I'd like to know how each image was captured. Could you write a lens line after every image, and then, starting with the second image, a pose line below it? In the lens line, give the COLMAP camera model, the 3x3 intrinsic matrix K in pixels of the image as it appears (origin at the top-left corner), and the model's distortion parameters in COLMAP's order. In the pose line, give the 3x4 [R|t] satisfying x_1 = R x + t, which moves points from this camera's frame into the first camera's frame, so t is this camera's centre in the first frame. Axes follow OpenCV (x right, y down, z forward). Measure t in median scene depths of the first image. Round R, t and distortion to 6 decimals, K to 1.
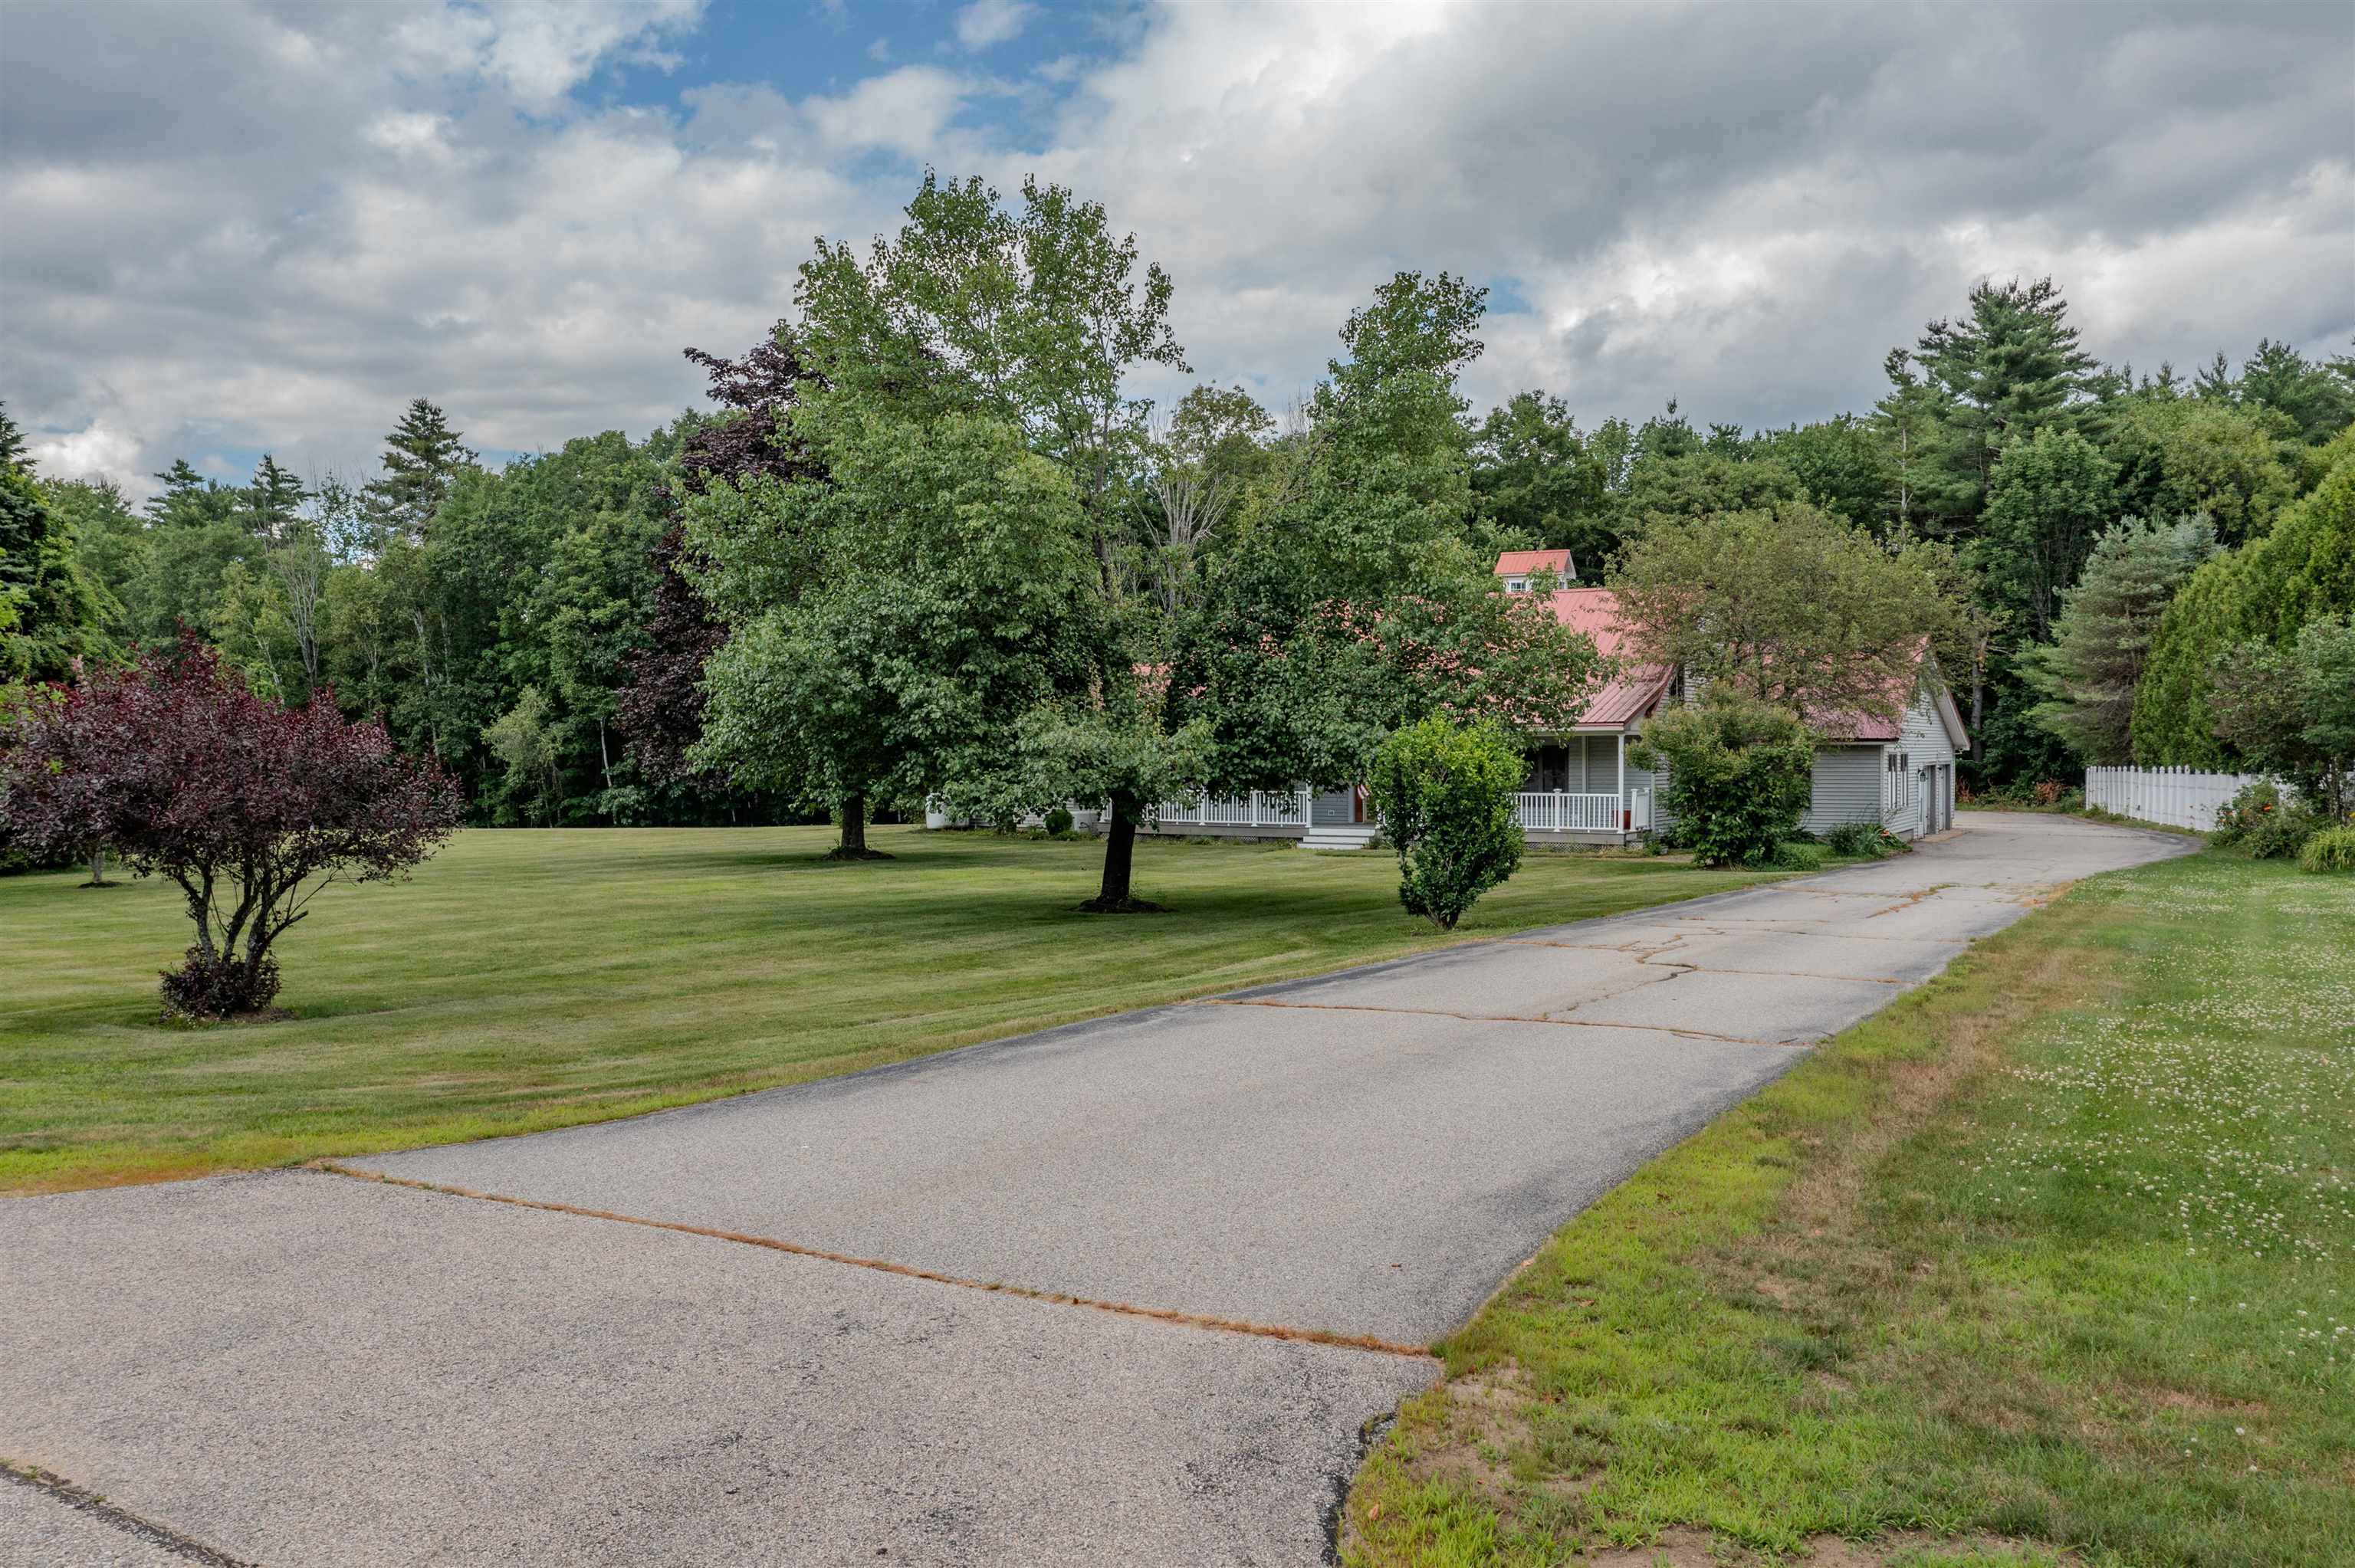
lens RADIAL K [[1863.9, 0, 1158.4], [0, 1863.9, 786.4], [0, 0, 1]] dist [-0.024266, 0.016617]
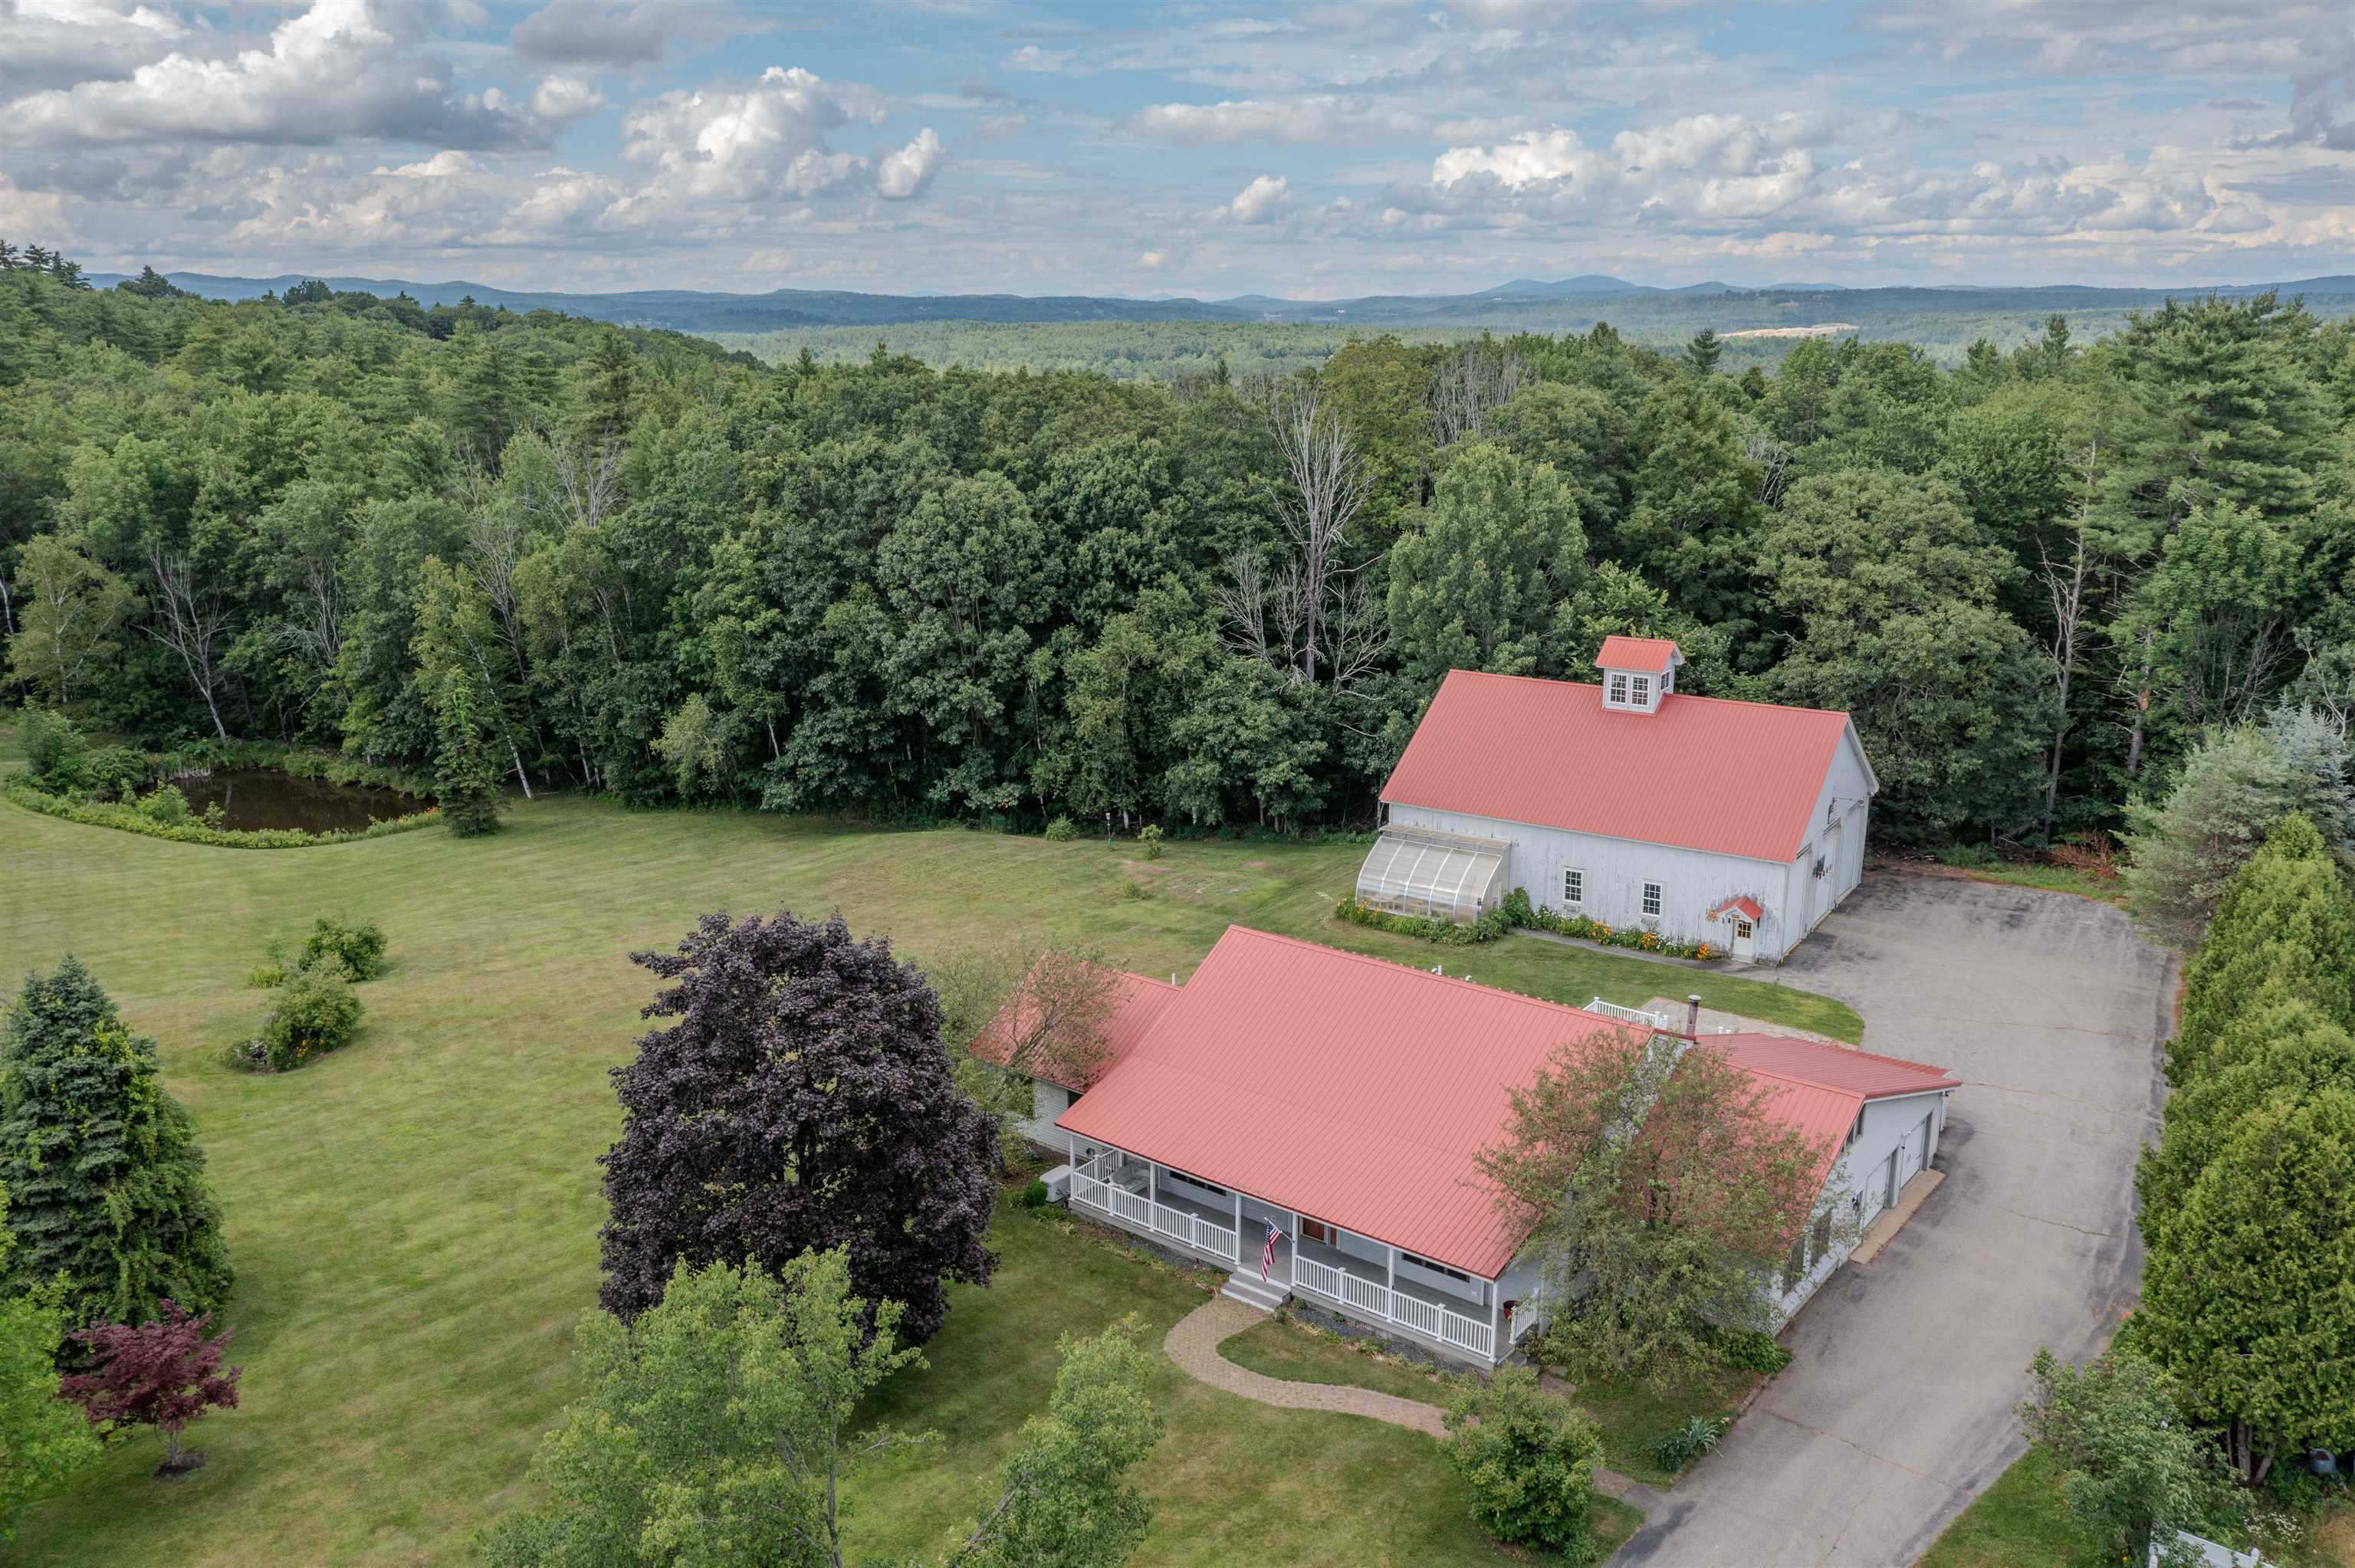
lens RADIAL K [[1863.9, 0, 1152.5], [0, 1863.9, 790.7], [0, 0, 1]] dist [-0.024266, 0.016617]
pose [[0.987070, 0.032532, -0.156955, 0.091487], [0.002670, 0.975716, 0.219025, -0.230411], [0.160269, -0.216612, 0.963013, -0.001453]]
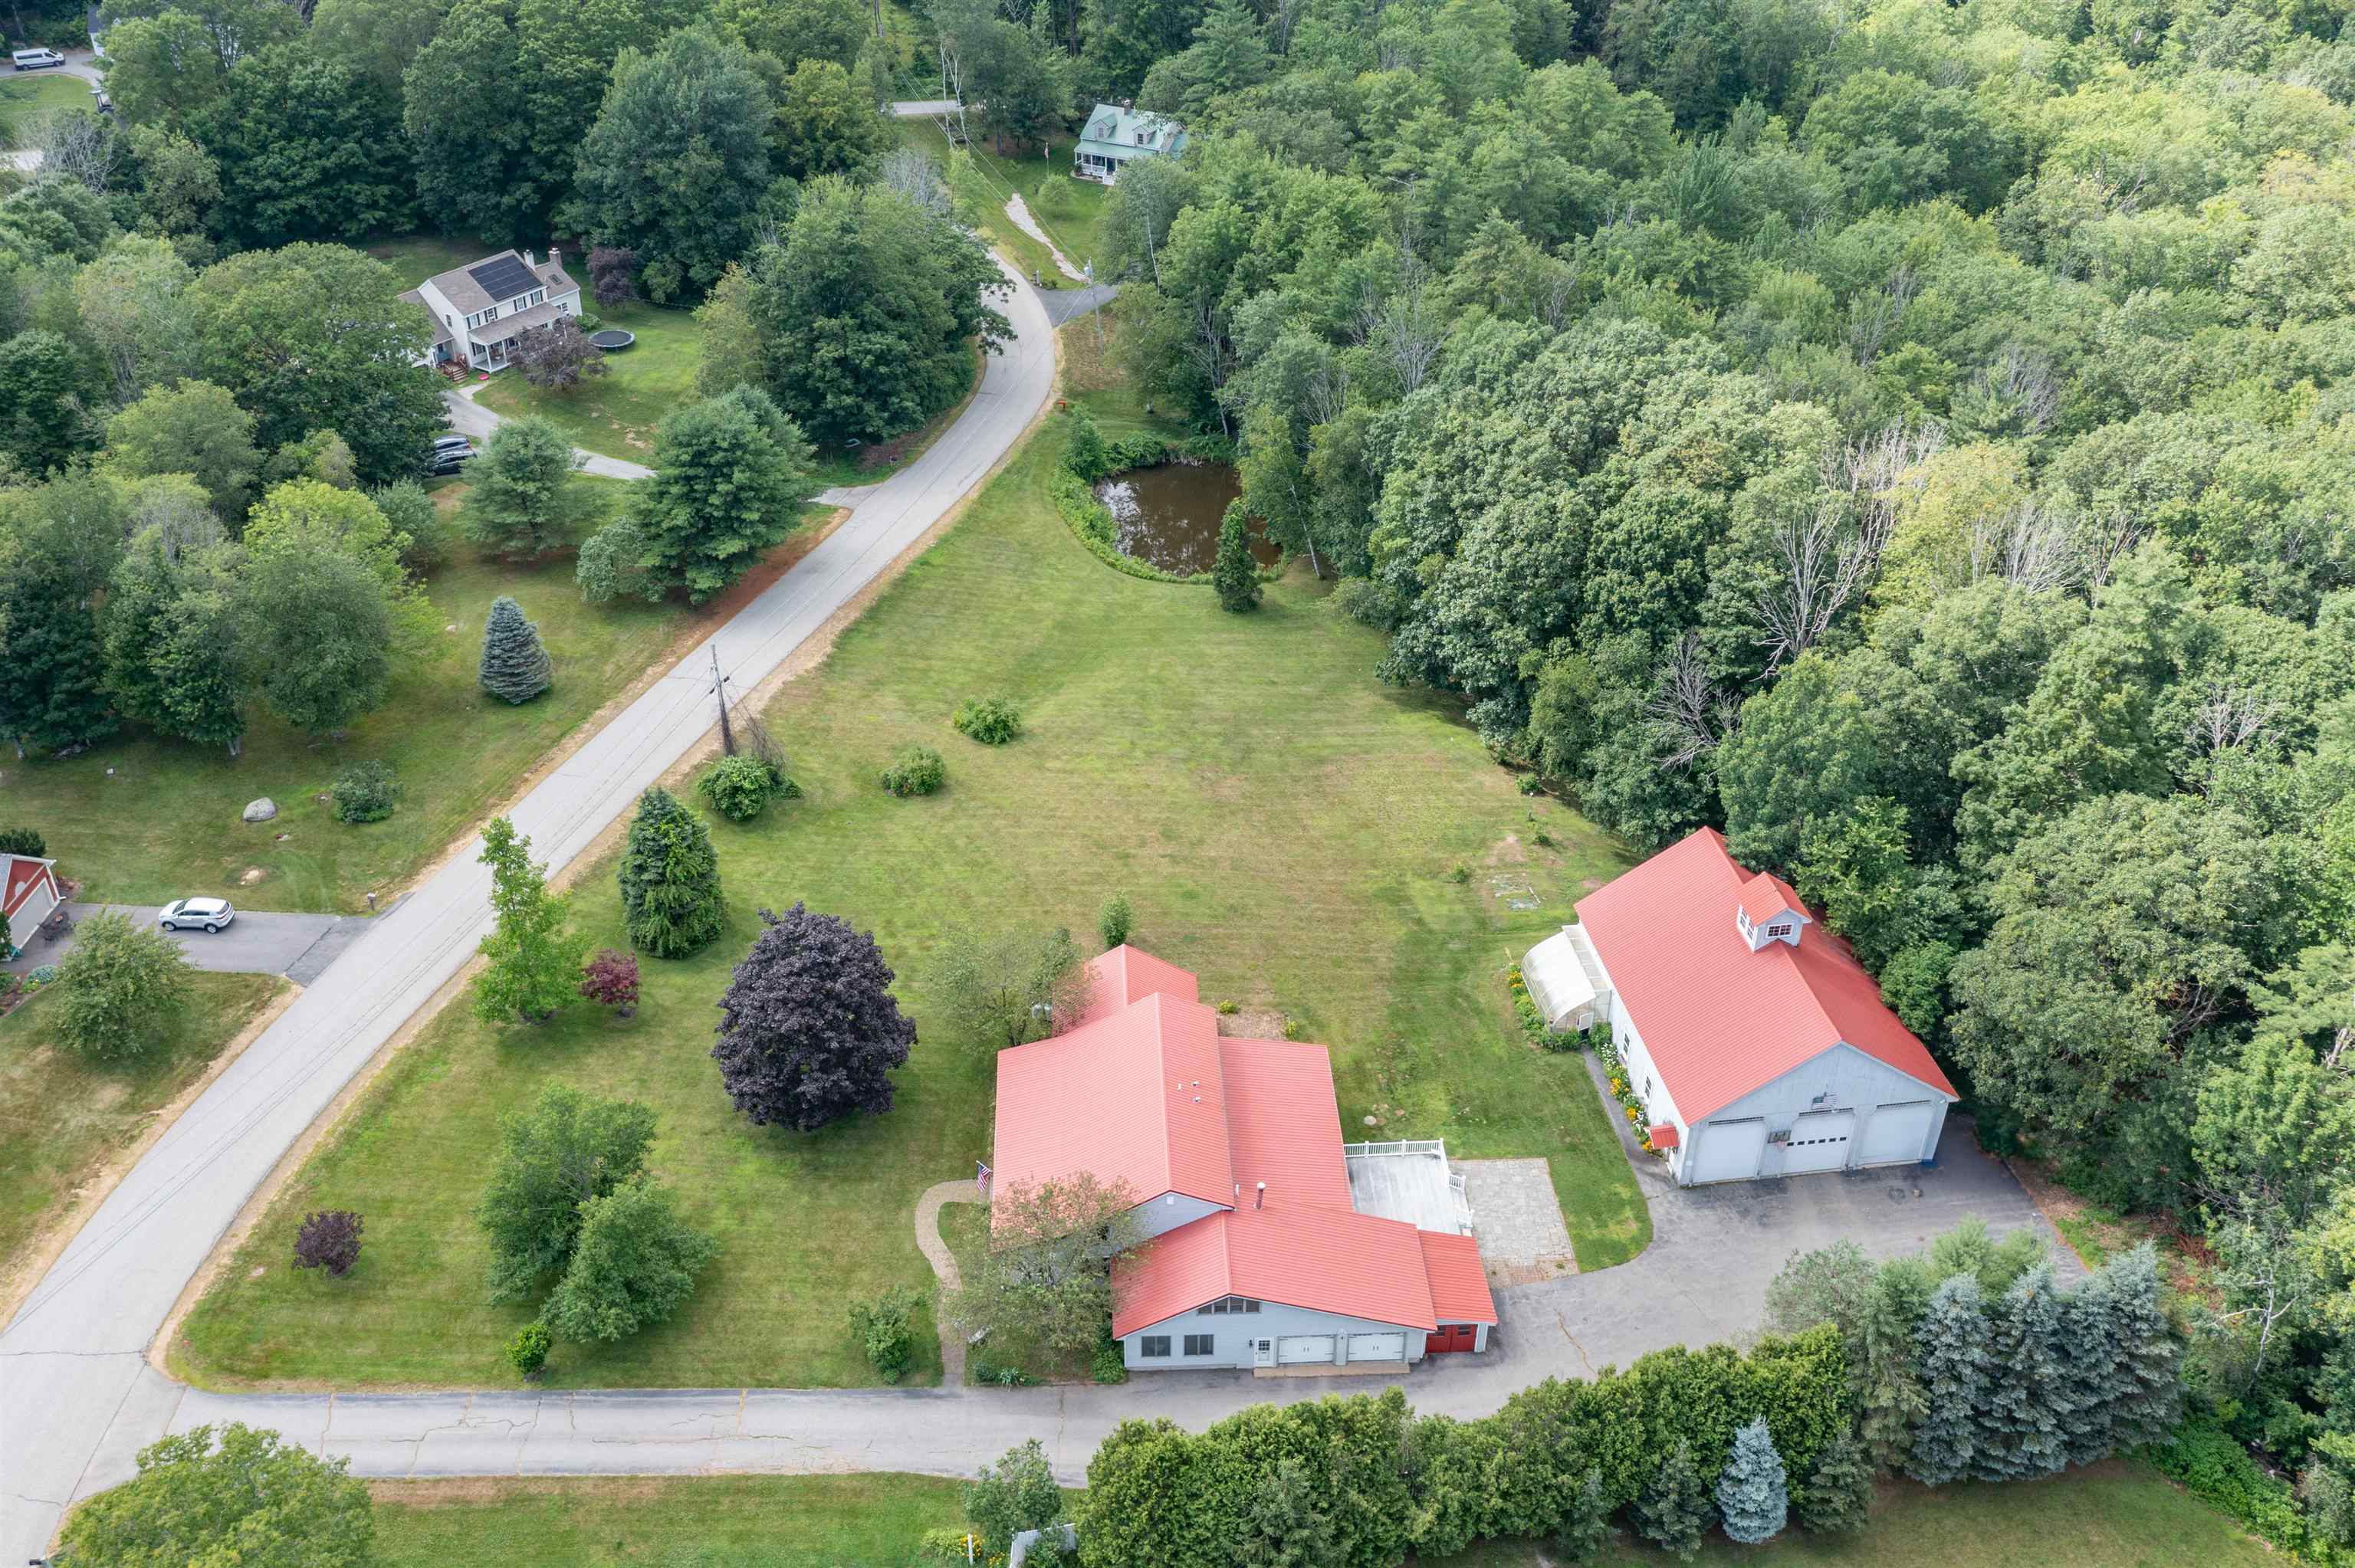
lens RADIAL K [[1863.9, 0, 1163.9], [0, 1863.9, 806.4], [0, 0, 1]] dist [-0.024266, 0.016617]
pose [[0.530445, 0.482221, -0.697202, 0.686237], [-0.023546, 0.830508, 0.556508, -0.705412], [0.847392, -0.278781, 0.451894, 0.157506]]
